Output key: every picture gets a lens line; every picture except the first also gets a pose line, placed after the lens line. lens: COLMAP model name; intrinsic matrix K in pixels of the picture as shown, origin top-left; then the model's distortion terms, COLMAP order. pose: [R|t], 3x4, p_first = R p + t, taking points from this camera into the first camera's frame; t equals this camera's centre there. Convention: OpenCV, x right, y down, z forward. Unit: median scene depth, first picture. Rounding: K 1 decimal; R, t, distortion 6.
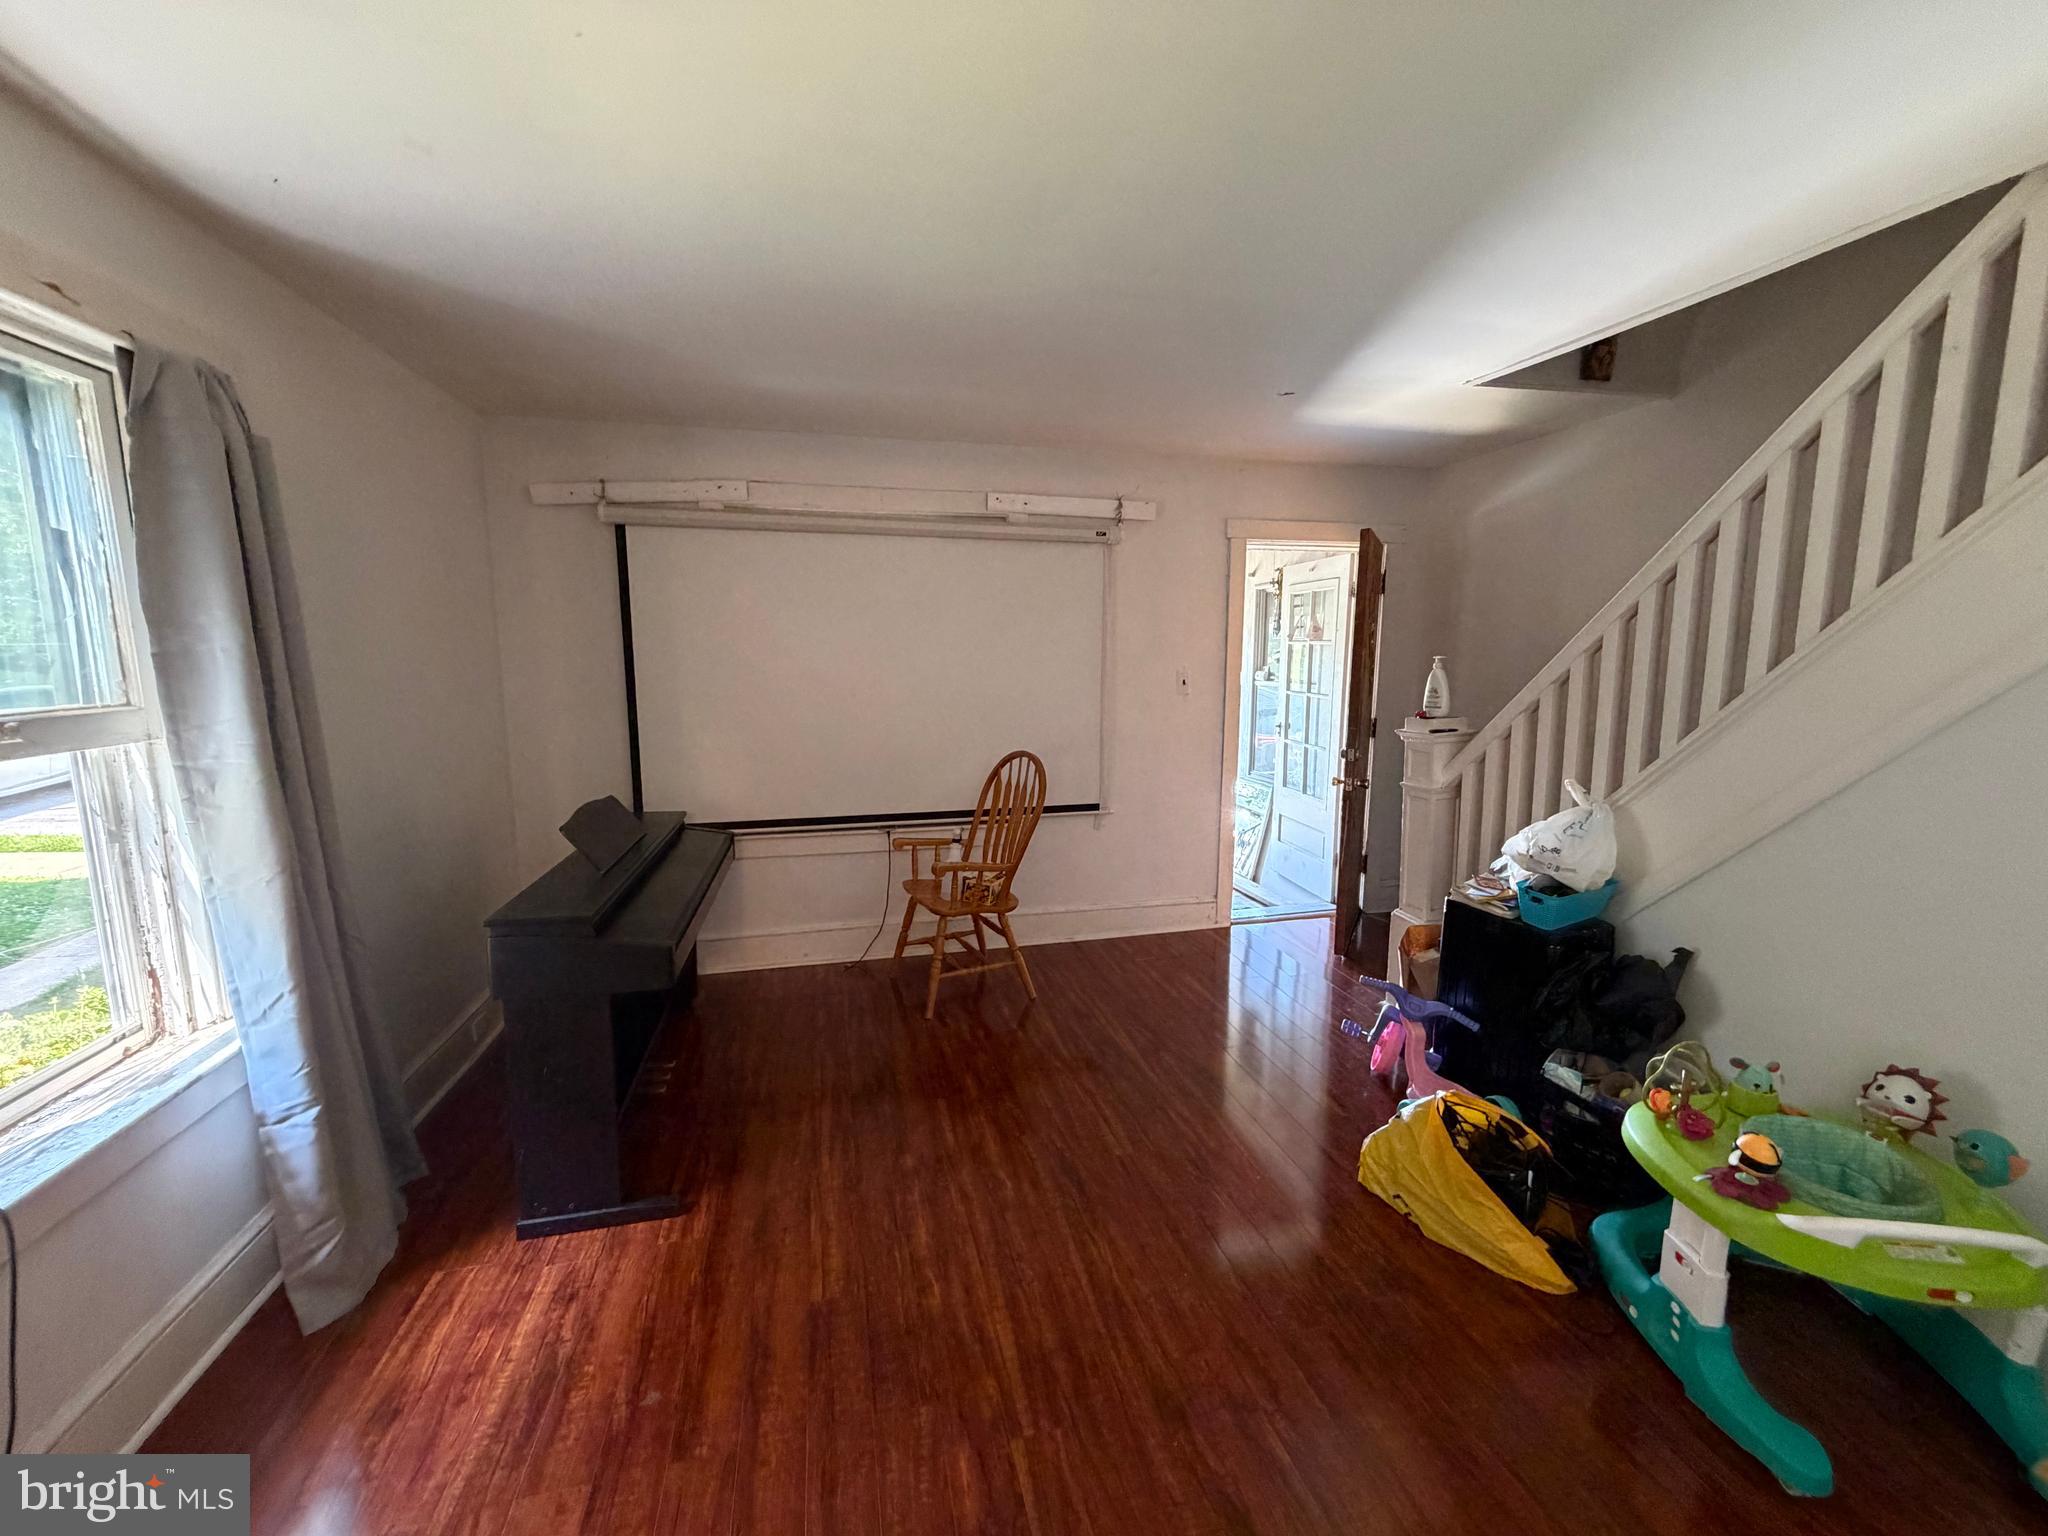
lens RADIAL K [[814.3, 0, 1015.8], [0, 814.3, 767.9], [0, 0, 1]] dist [-0.000159, 0.000278]
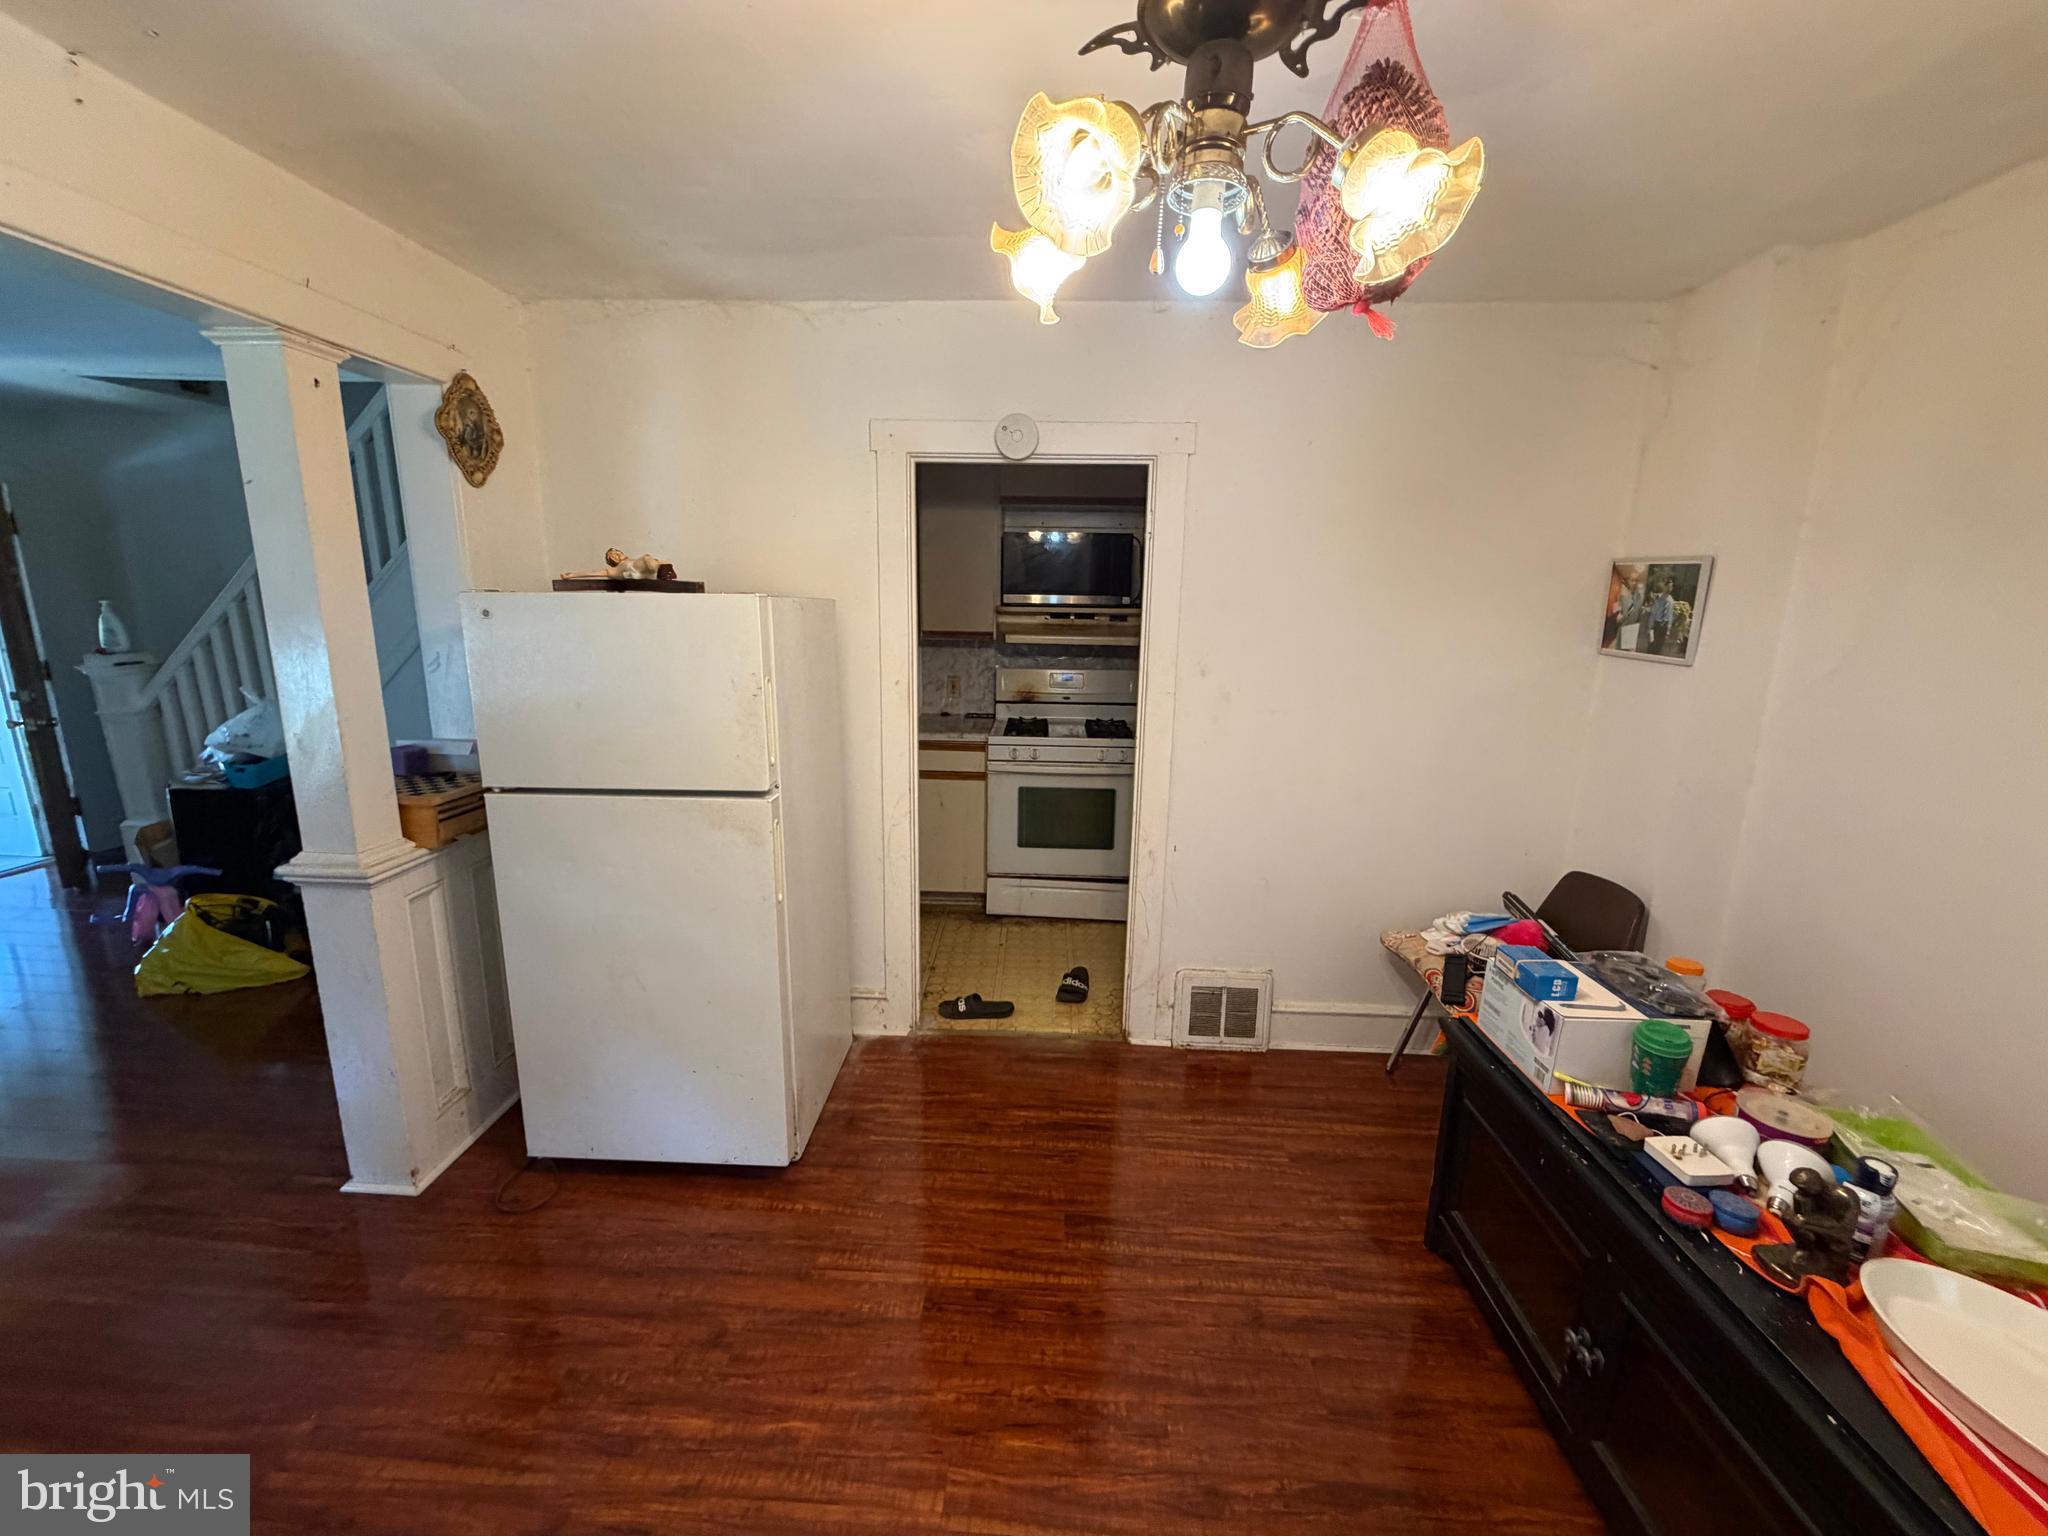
lens RADIAL K [[814.3, 0, 1015.8], [0, 814.3, 767.9], [0, 0, 1]] dist [-0.000159, 0.000278]
pose [[0.275094, -0.192825, 0.941882, -0.352668], [0.119190, 0.978963, 0.165605, 0.078502], [-0.954001, 0.066706, 0.292289, -0.751307]]
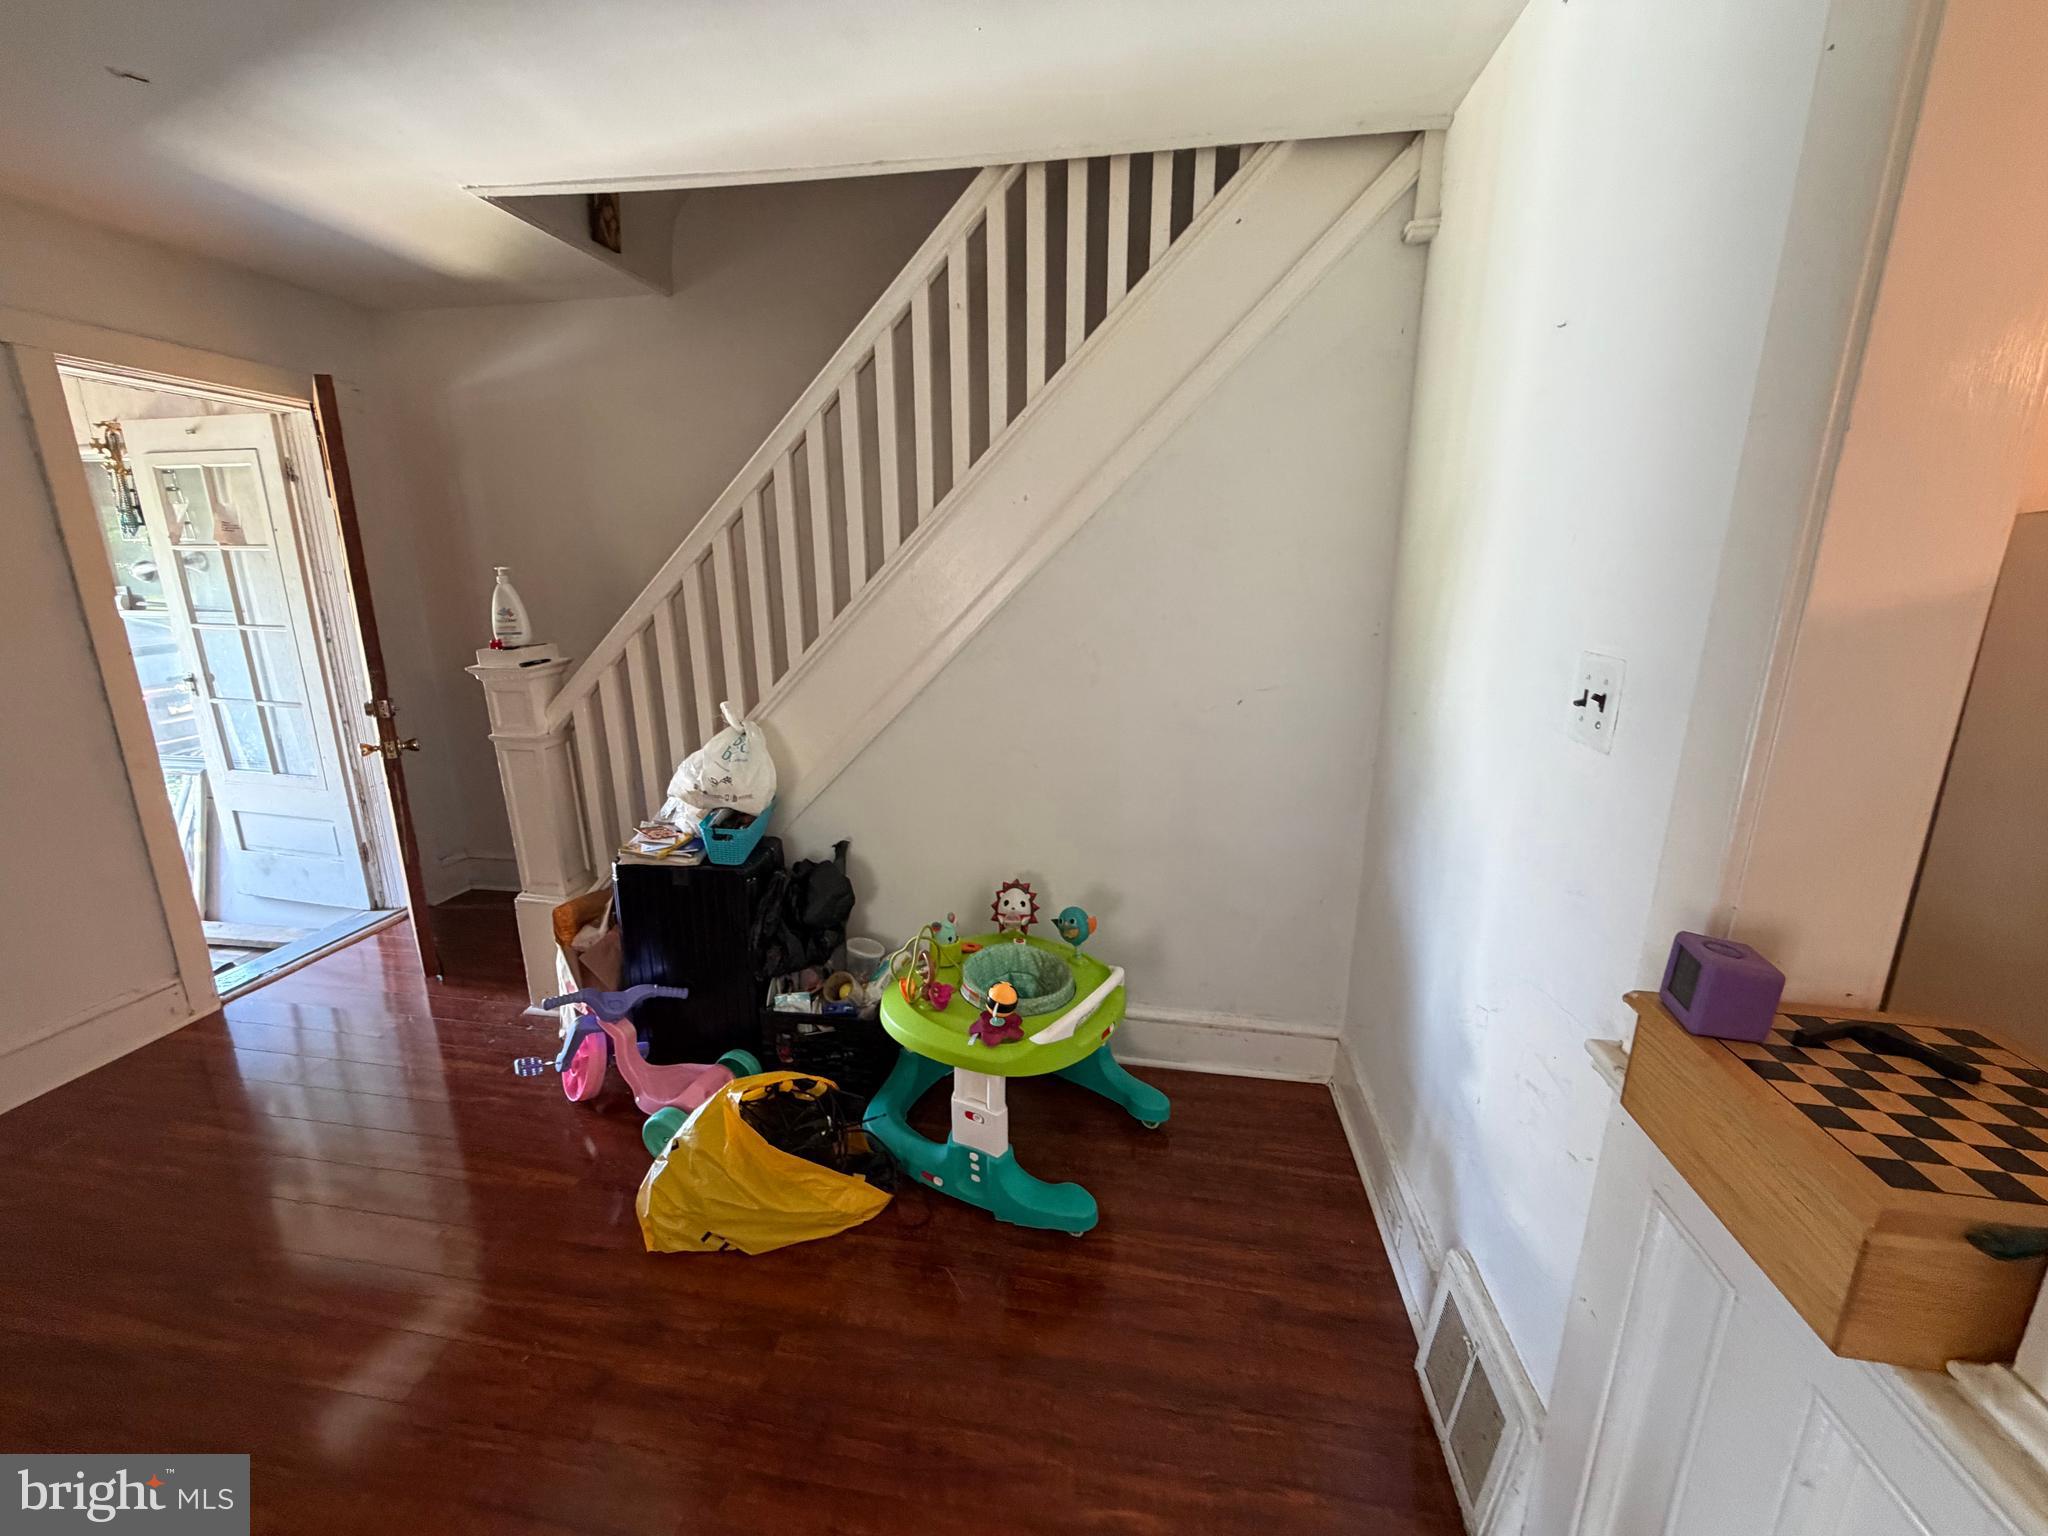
lens RADIAL K [[814.3, 0, 1015.8], [0, 814.3, 767.9], [0, 0, 1]] dist [-0.000159, 0.000278]
pose [[0.386140, -0.219911, 0.895843, -0.037407], [0.127846, 0.974553, 0.184127, -0.039601], [-0.913538, 0.043431, 0.404428, 0.313887]]
